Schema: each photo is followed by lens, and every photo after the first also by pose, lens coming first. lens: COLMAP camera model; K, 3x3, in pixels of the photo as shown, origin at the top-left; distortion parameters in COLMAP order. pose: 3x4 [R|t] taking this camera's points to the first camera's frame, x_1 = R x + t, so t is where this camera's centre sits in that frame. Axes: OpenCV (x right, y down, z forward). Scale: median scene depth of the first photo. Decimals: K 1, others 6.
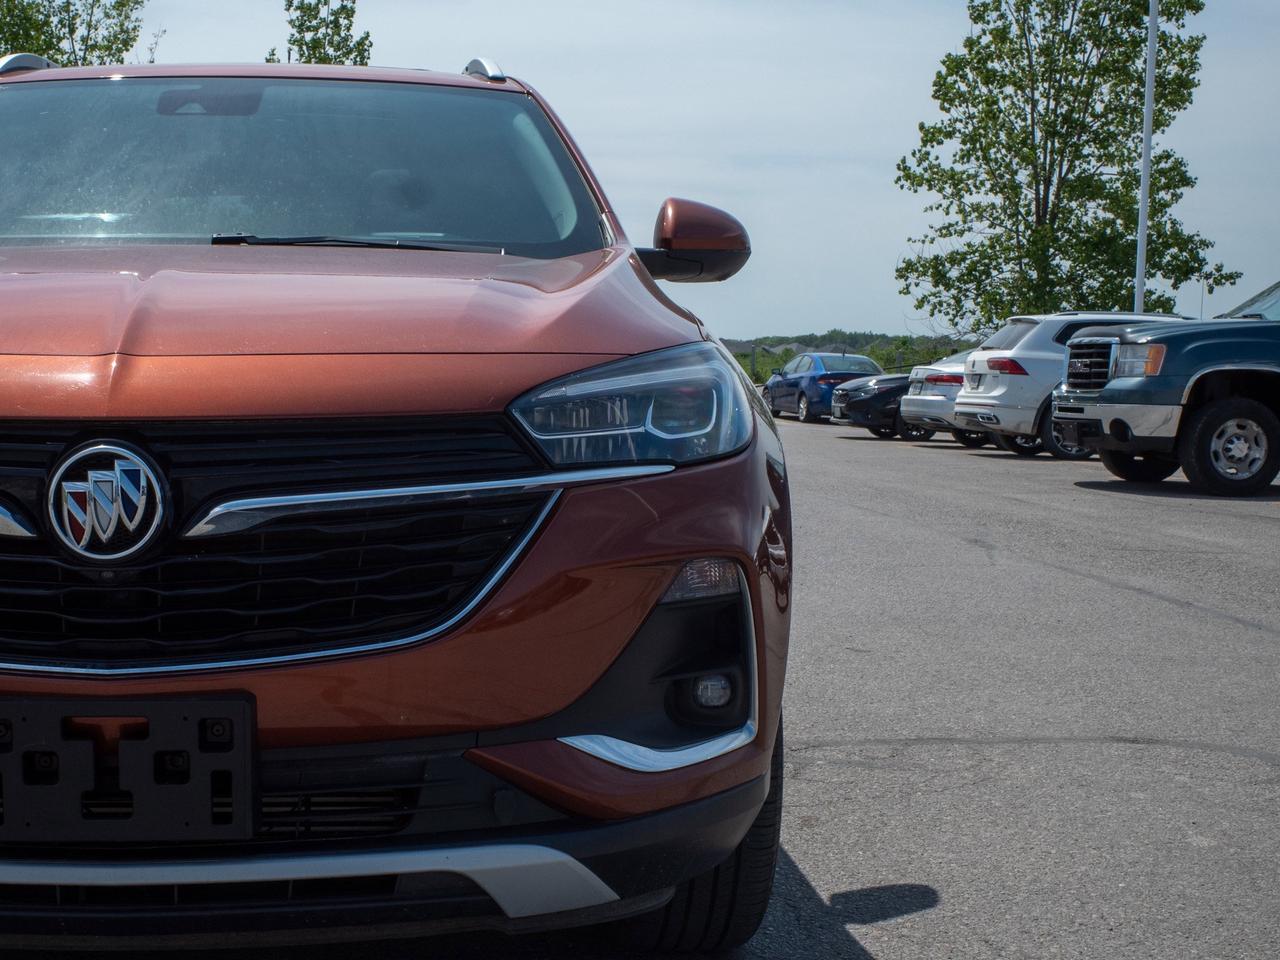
lens RADIAL K [[1862.0, 0, 635.4], [0, 1862.0, 547.3], [0, 0, 1]] dist [-0.283539, 1.051657]
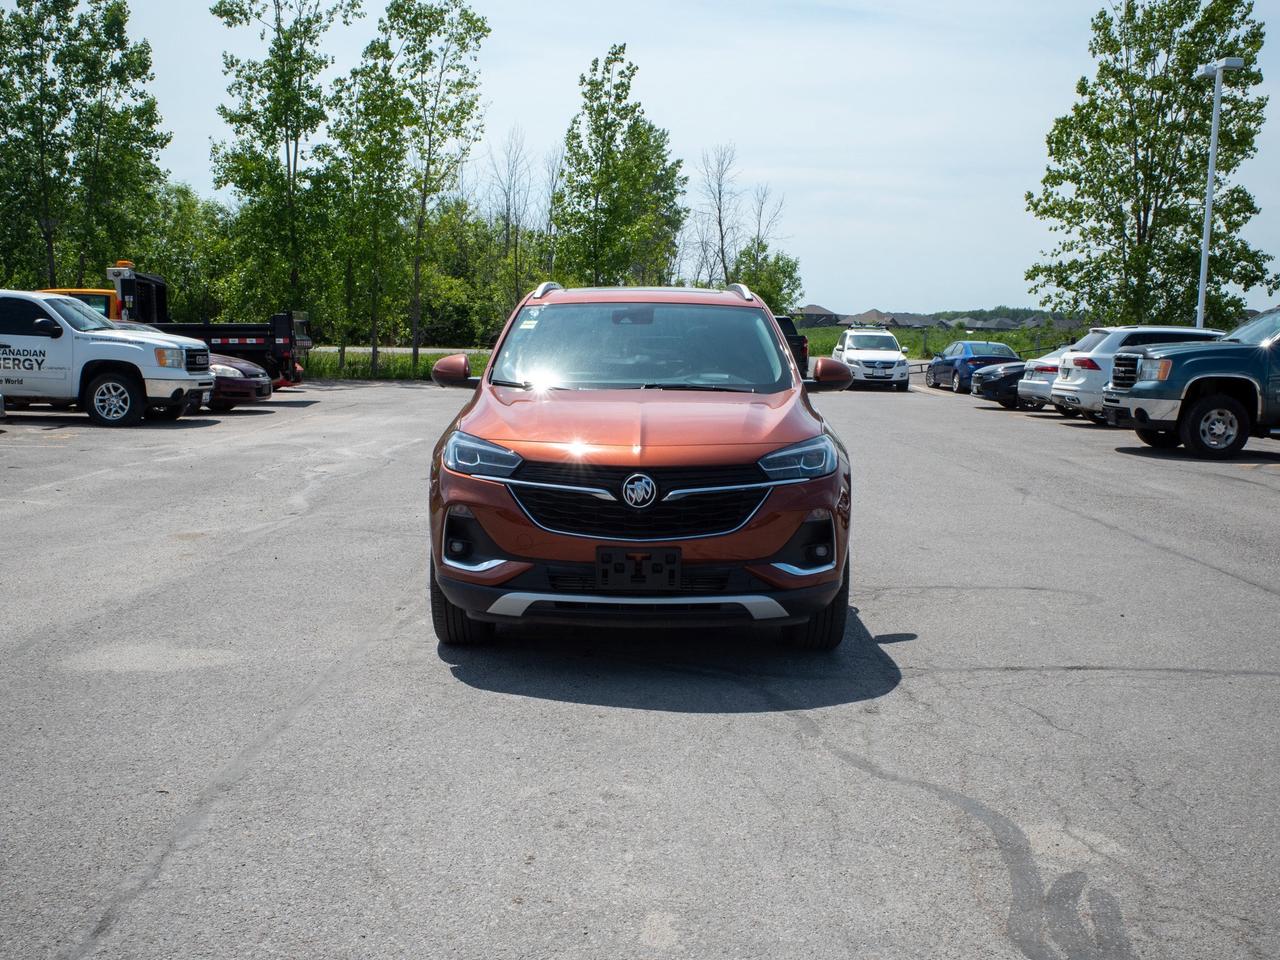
lens RADIAL K [[1765.9, 0, 727.4], [0, 1765.9, 481.4], [0, 0, 1]] dist [-0.048725, -0.021582]
pose [[0.997519, 0.012062, -0.069351, 0.021274], [-0.011656, 0.999913, 0.006245, -0.013270], [0.069420, -0.005421, 0.997573, -0.469097]]
